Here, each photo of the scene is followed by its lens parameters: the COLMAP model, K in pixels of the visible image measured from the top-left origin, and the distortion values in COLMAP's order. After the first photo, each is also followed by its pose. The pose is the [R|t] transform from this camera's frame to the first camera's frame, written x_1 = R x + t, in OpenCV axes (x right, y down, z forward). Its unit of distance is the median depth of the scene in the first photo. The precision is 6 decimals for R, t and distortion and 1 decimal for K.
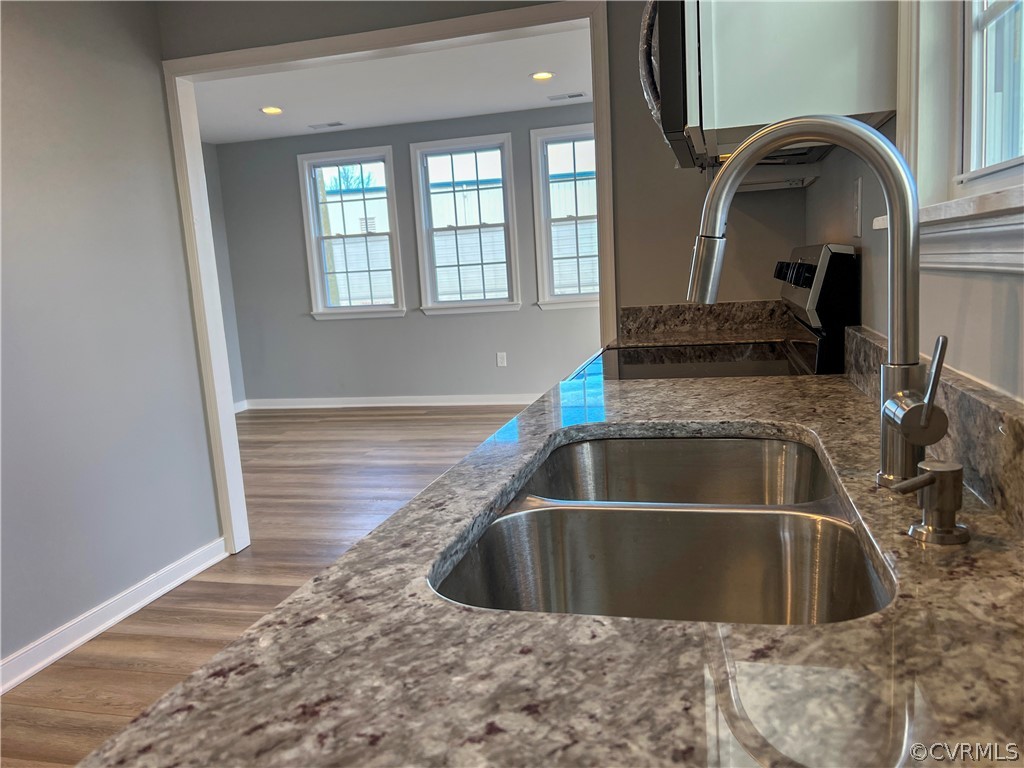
lens RADIAL K [[776.2, 0, 512.0], [0, 776.2, 384.0], [0, 0, 1]] dist [0.084072, -0.000025]
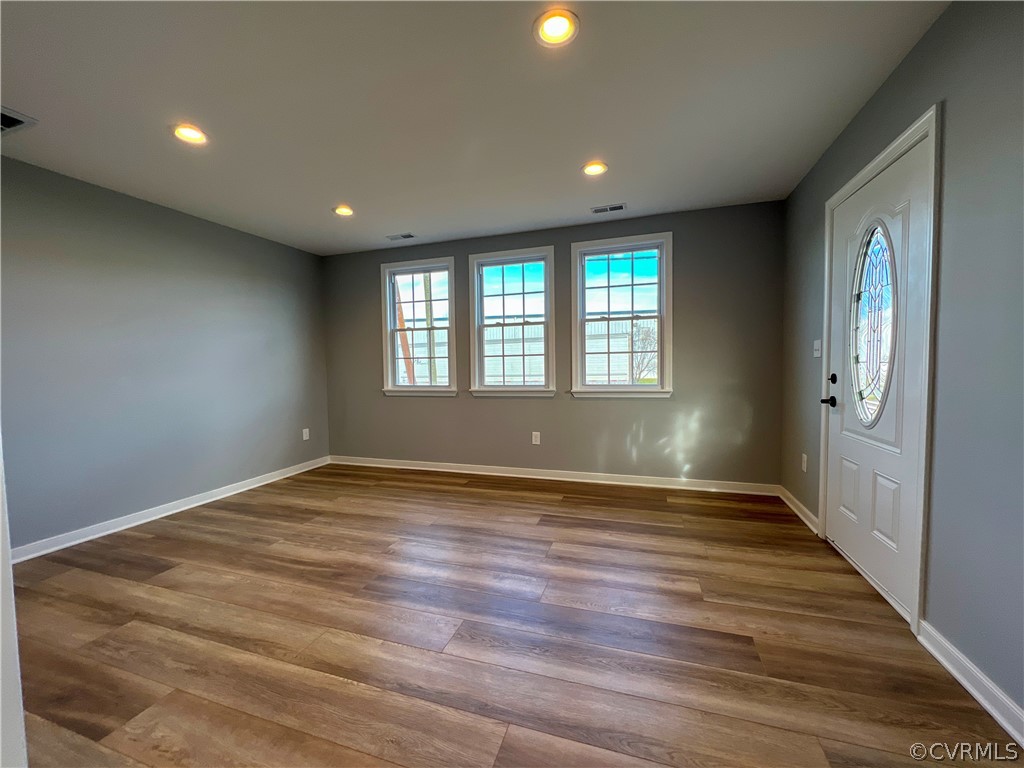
lens RADIAL K [[409.5, 0, 512.0], [0, 409.5, 384.0], [0, 0, 1]] dist [-0.000776, -0.000435]
pose [[0.997146, 0.047658, -0.058547, -0.017526], [-0.053282, 0.993701, -0.098586, -0.049381], [0.053480, 0.101424, 0.993405, 0.387187]]
